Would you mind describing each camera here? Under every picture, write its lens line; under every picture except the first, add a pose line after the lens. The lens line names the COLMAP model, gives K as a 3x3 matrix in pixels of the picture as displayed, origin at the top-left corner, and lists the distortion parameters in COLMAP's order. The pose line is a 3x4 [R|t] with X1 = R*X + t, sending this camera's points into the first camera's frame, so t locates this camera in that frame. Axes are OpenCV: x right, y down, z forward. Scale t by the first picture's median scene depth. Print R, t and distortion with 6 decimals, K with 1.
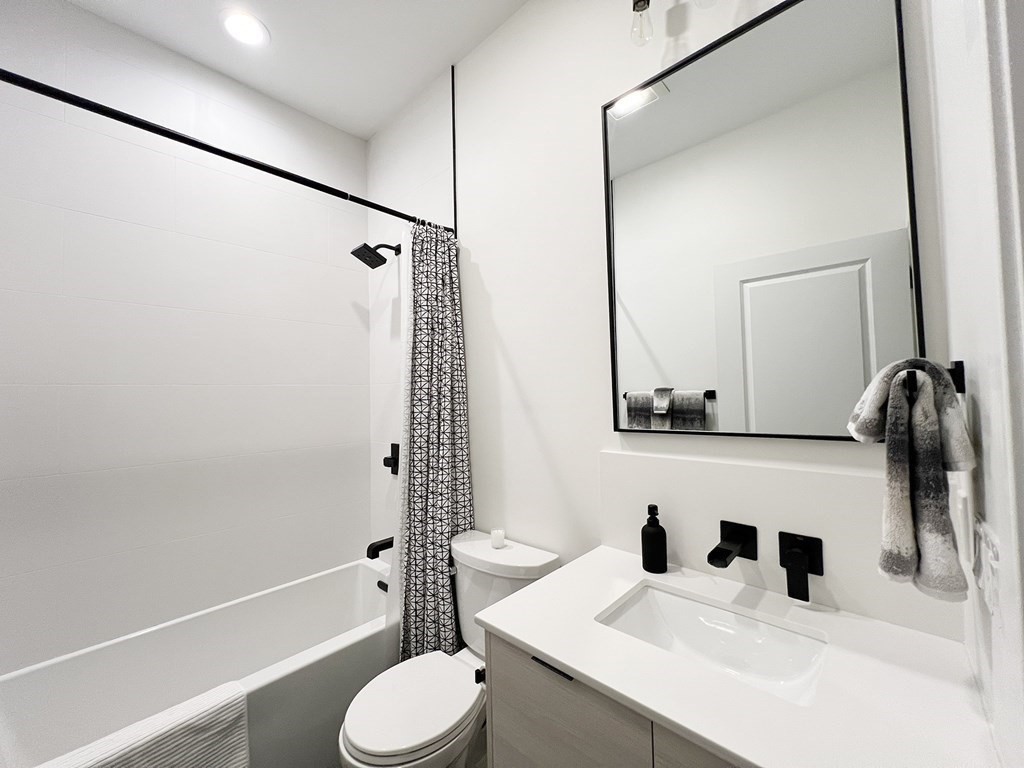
lens RADIAL K [[410.2, 0, 515.0], [0, 410.2, 381.6], [0, 0, 1]] dist [-0.001982, -0.000440]
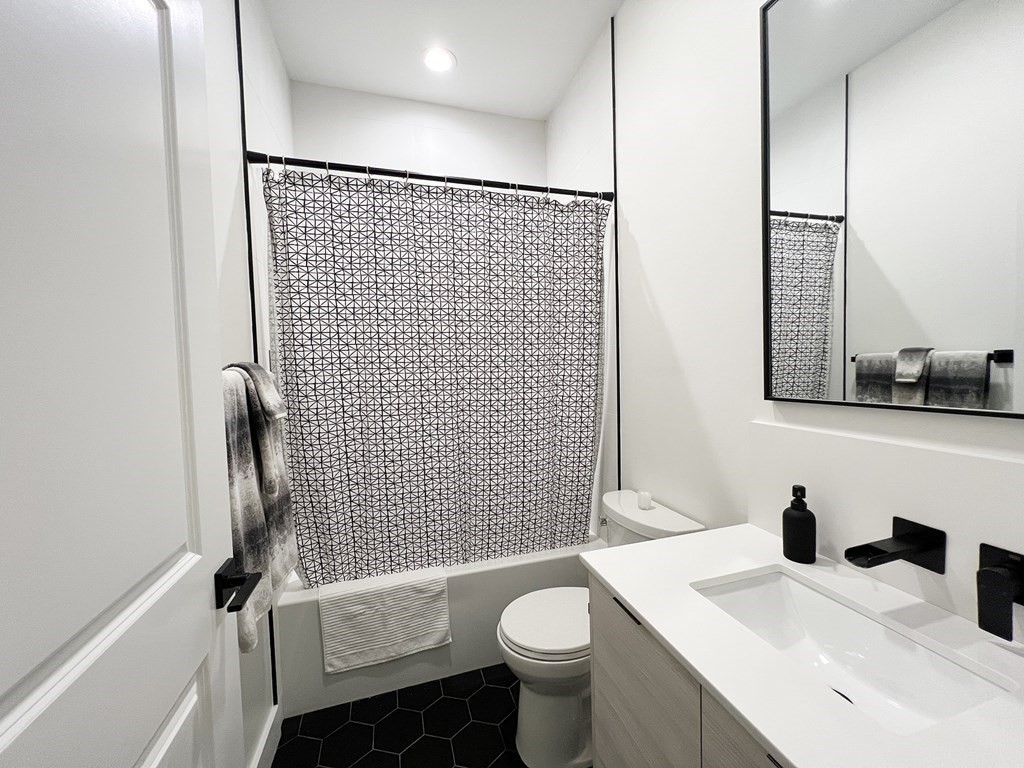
lens RADIAL K [[410.2, 0, 515.0], [0, 410.2, 381.6], [0, 0, 1]] dist [-0.001982, -0.000440]
pose [[0.864440, 0.022238, -0.502244, 0.218373], [0.021761, 0.996430, 0.081574, -0.000417], [0.502265, -0.081446, 0.860870, -0.020575]]
